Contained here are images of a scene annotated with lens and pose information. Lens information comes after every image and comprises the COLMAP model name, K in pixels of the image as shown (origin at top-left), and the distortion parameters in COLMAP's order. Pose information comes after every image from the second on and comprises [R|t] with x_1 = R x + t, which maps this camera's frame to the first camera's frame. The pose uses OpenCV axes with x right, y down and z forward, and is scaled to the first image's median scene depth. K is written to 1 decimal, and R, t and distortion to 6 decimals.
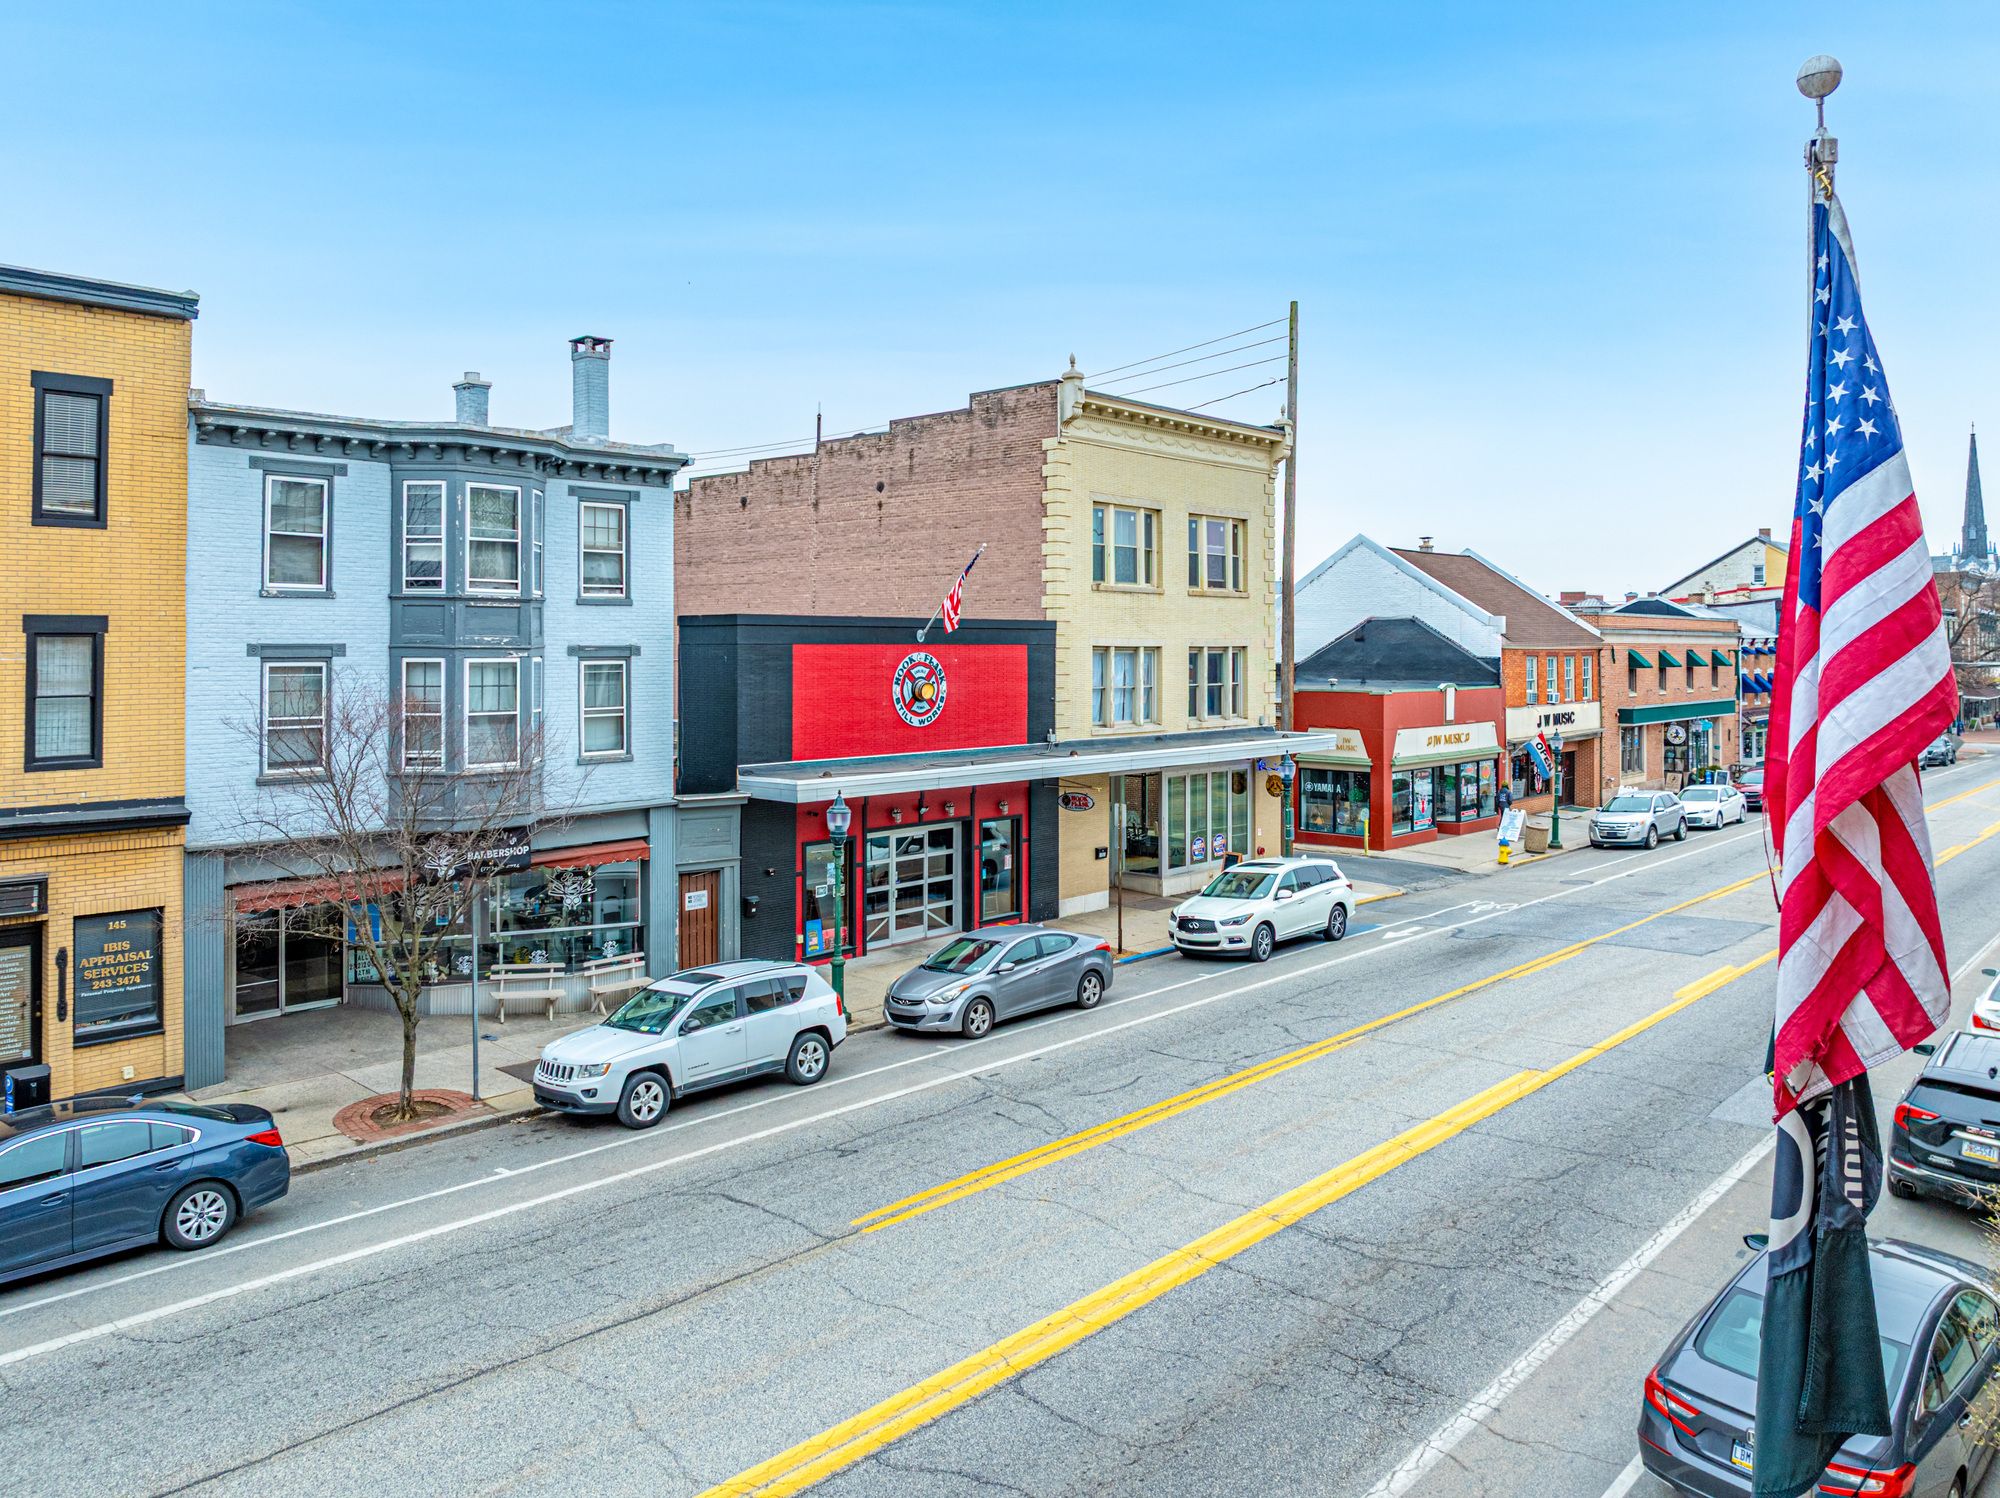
lens RADIAL K [[1497.1, 0, 1048.5], [0, 1497.1, 646.4], [0, 0, 1]] dist [-0.036968, -0.002075]
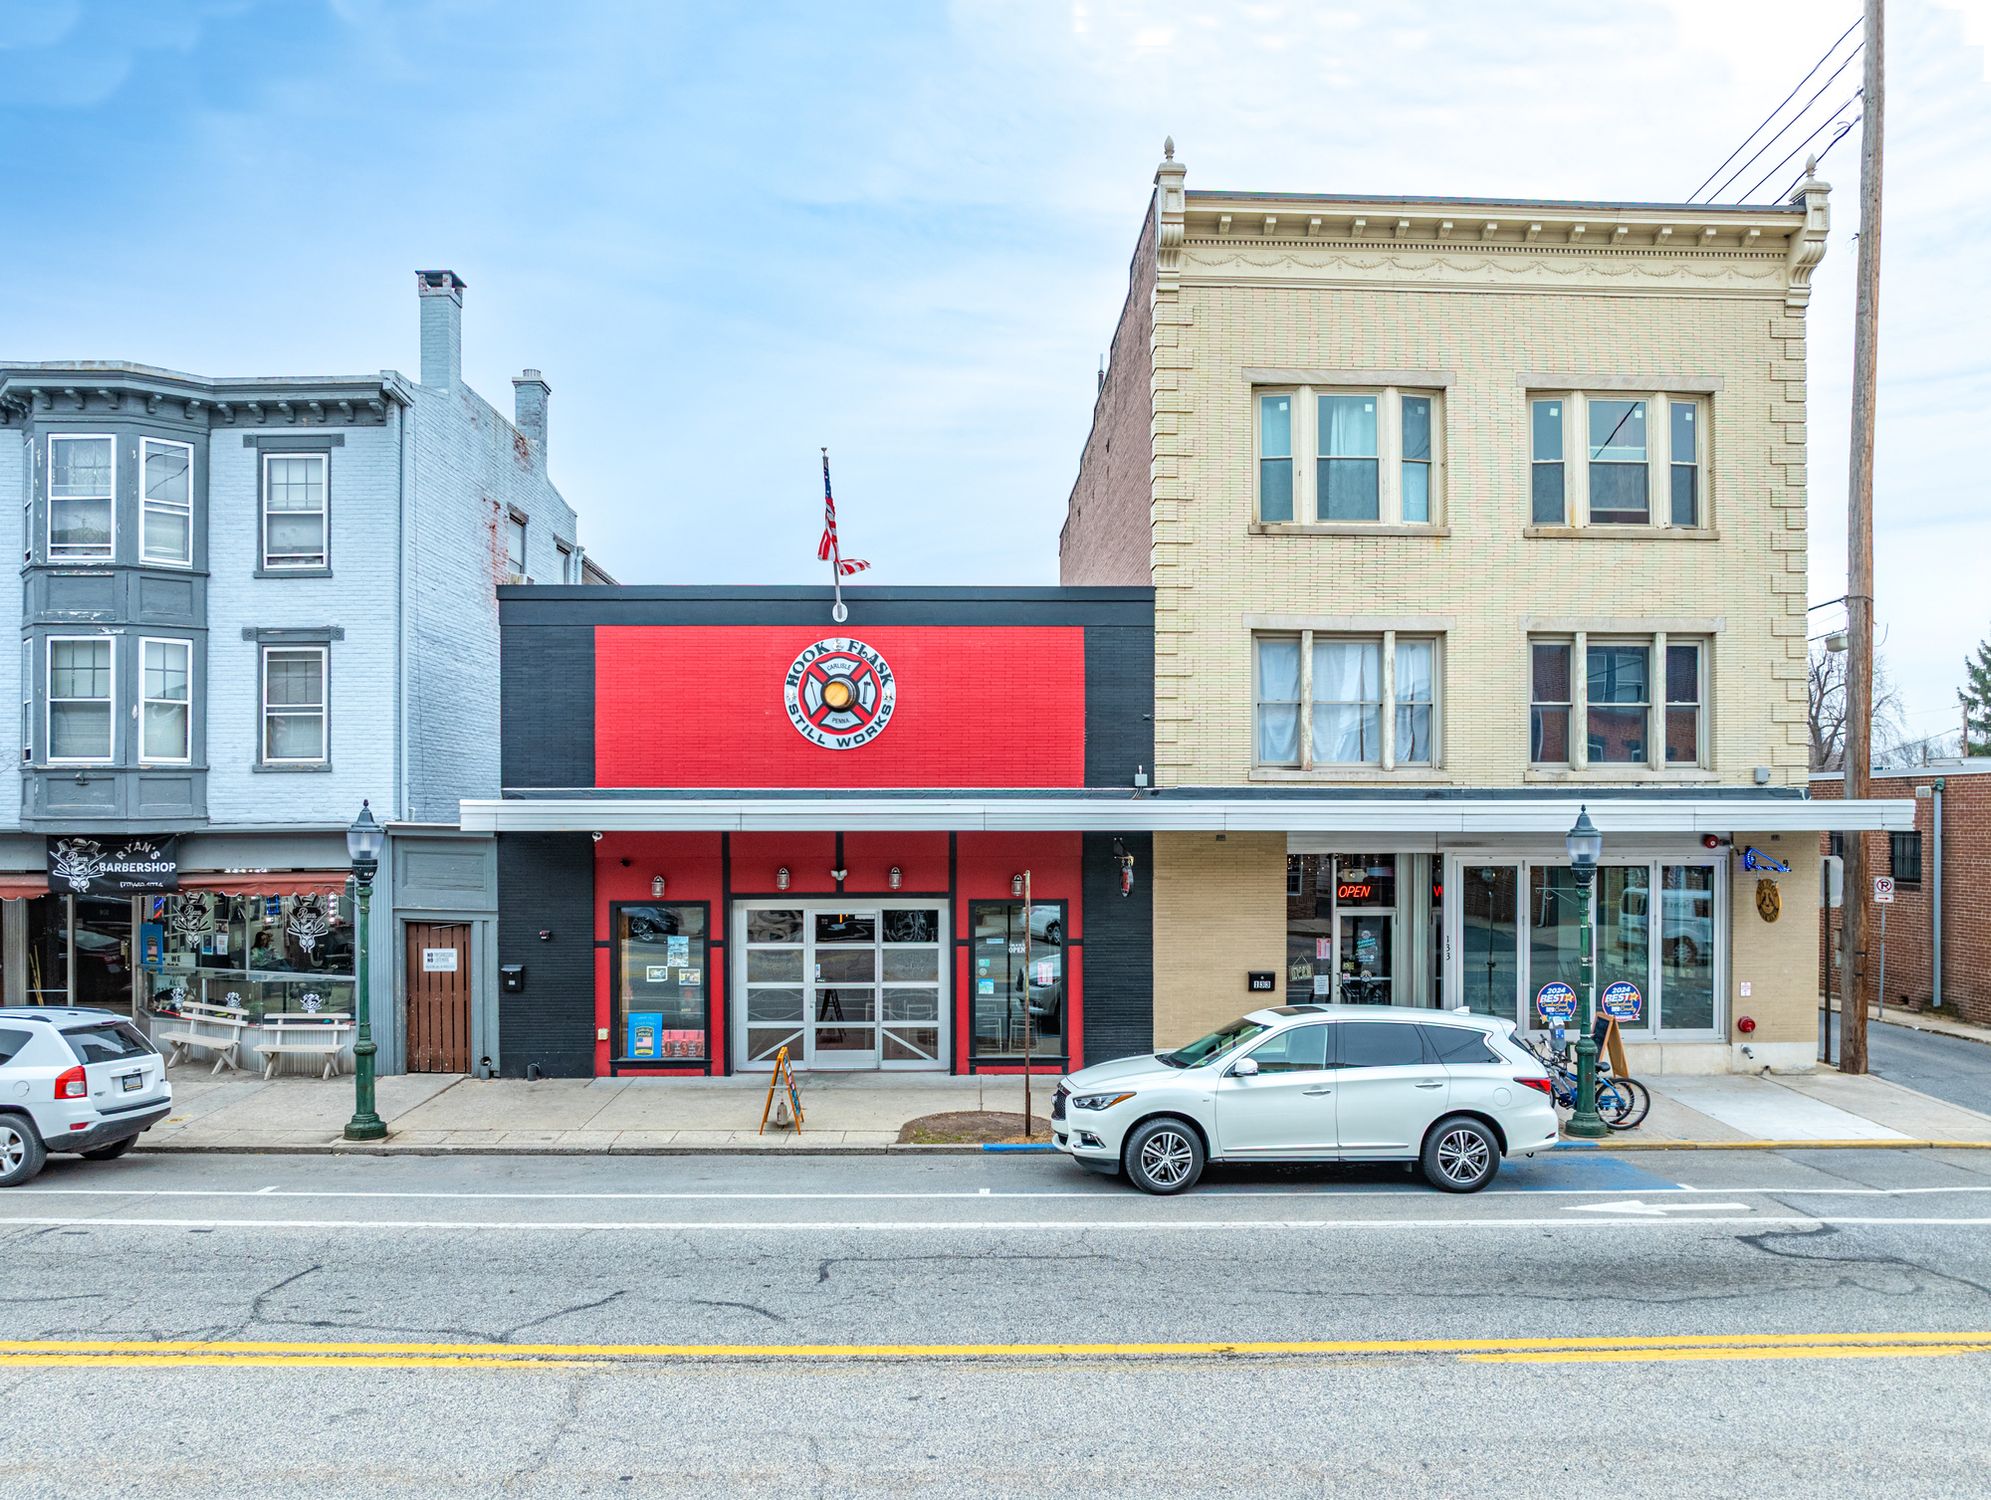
lens RADIAL K [[1460.8, 0, 987.5], [0, 1460.8, 834.0], [0, 0, 1]] dist [-0.039559, 0.003259]
pose [[0.671818, 0.011574, -0.740626, 0.447218], [0.000832, 0.999865, 0.016380, 0.082043], [0.740716, -0.011621, 0.671718, 0.621403]]
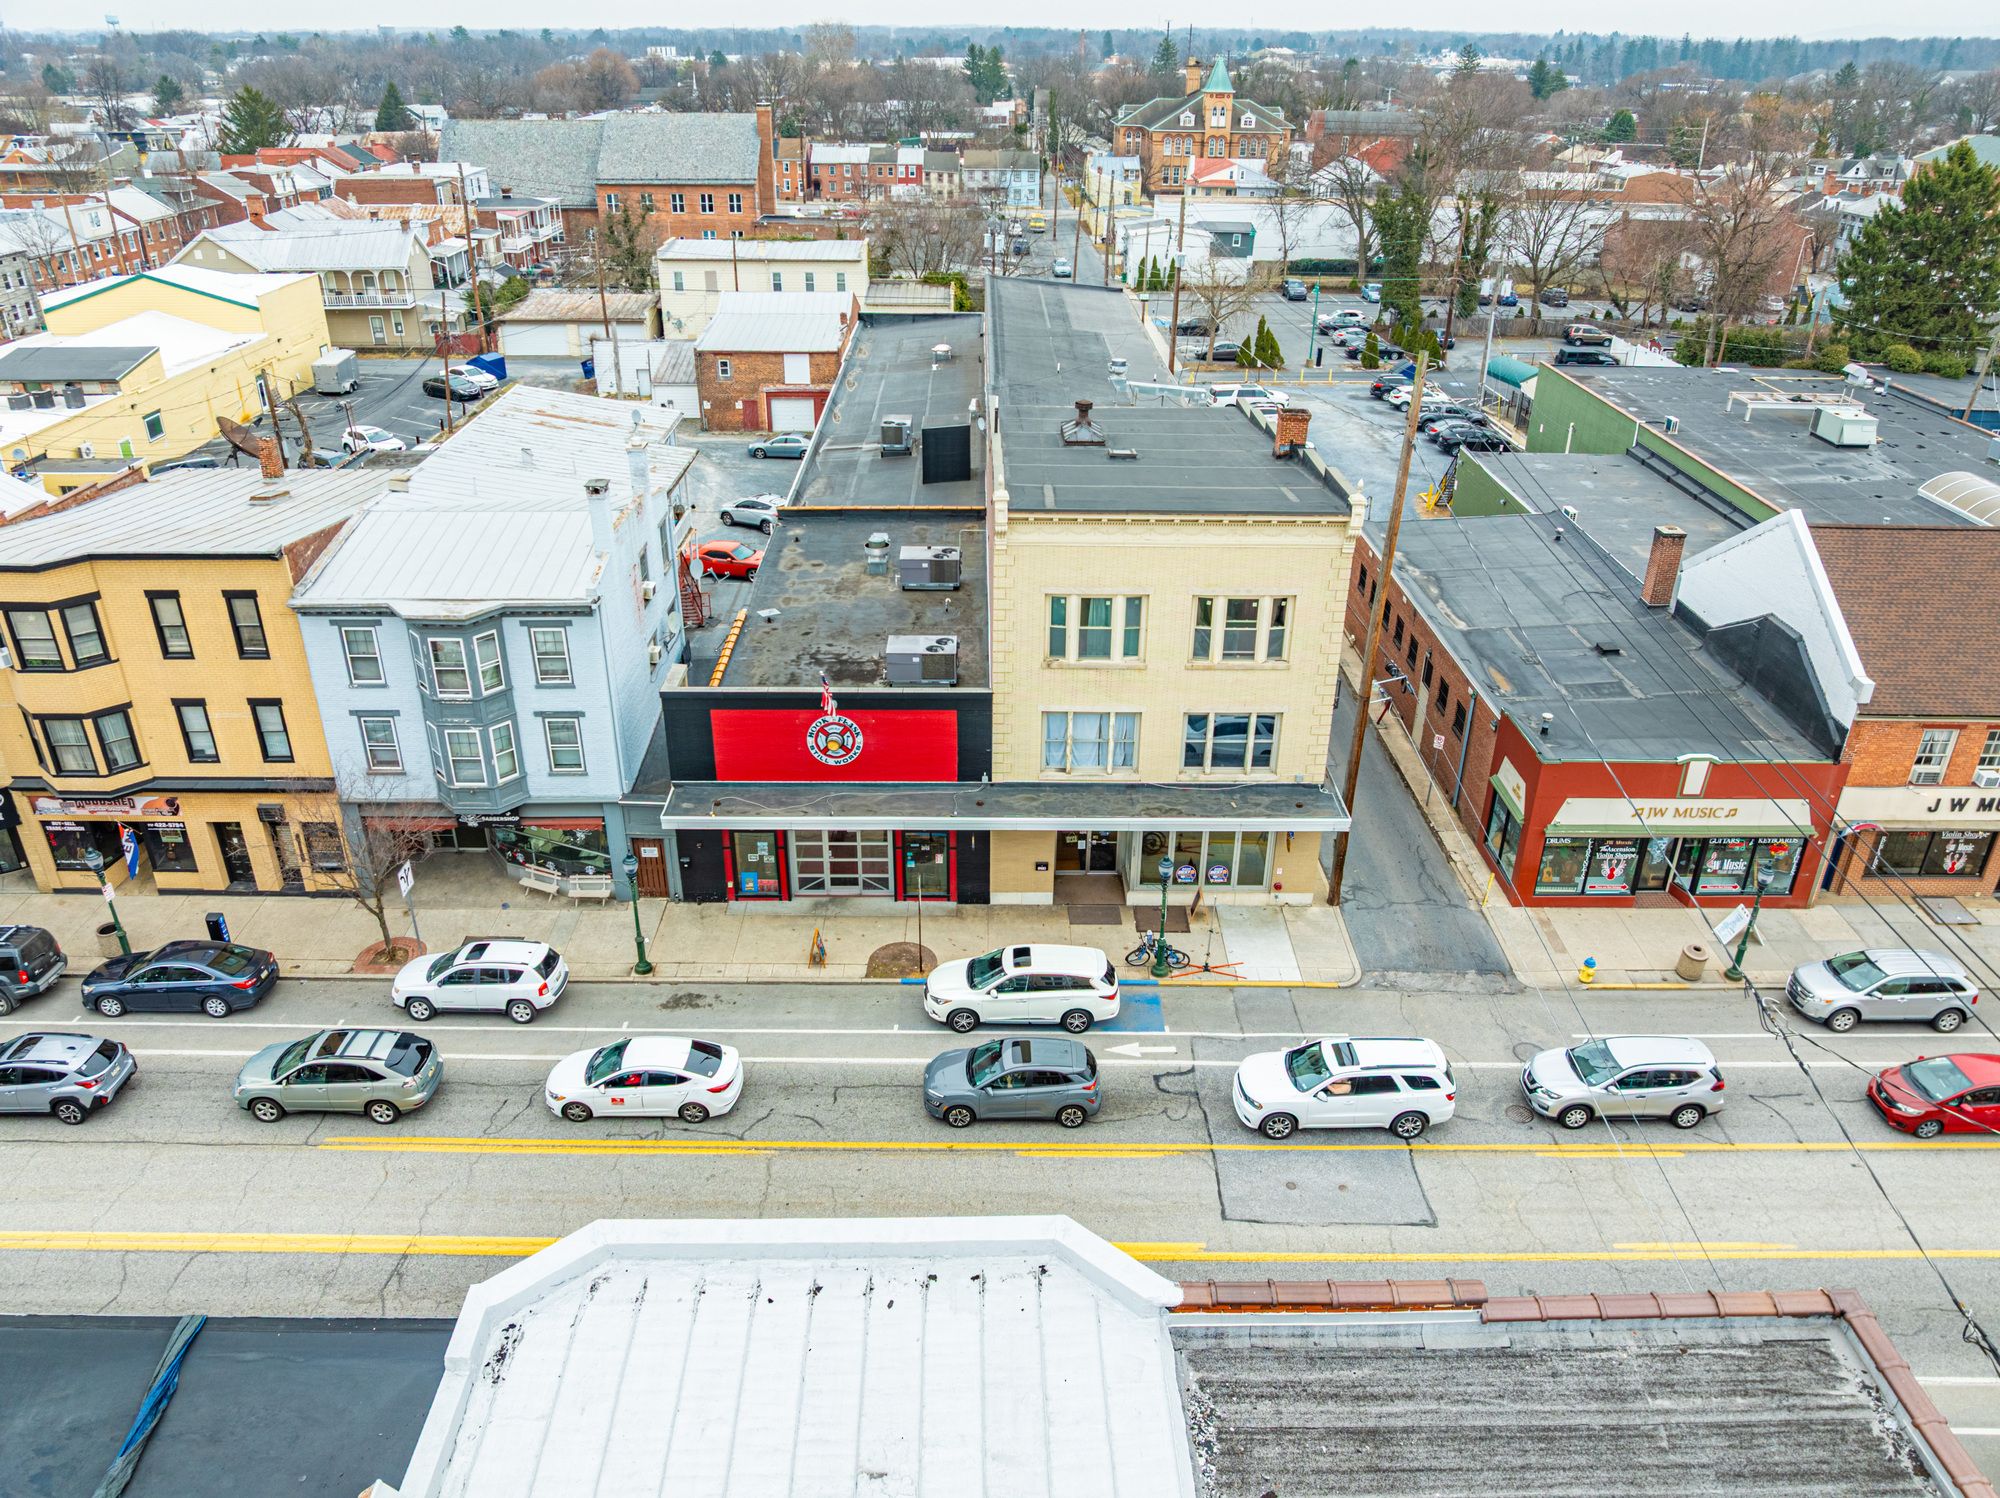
lens RADIAL K [[1467.4, 0, 992.0], [0, 1467.4, 833.3], [0, 0, 1]] dist [-0.039559, 0.003259]
pose [[0.657237, 0.387105, -0.646676, 0.899246], [-0.007997, 0.861553, 0.507605, -0.574761], [0.753642, -0.328445, 0.569340, 0.338522]]
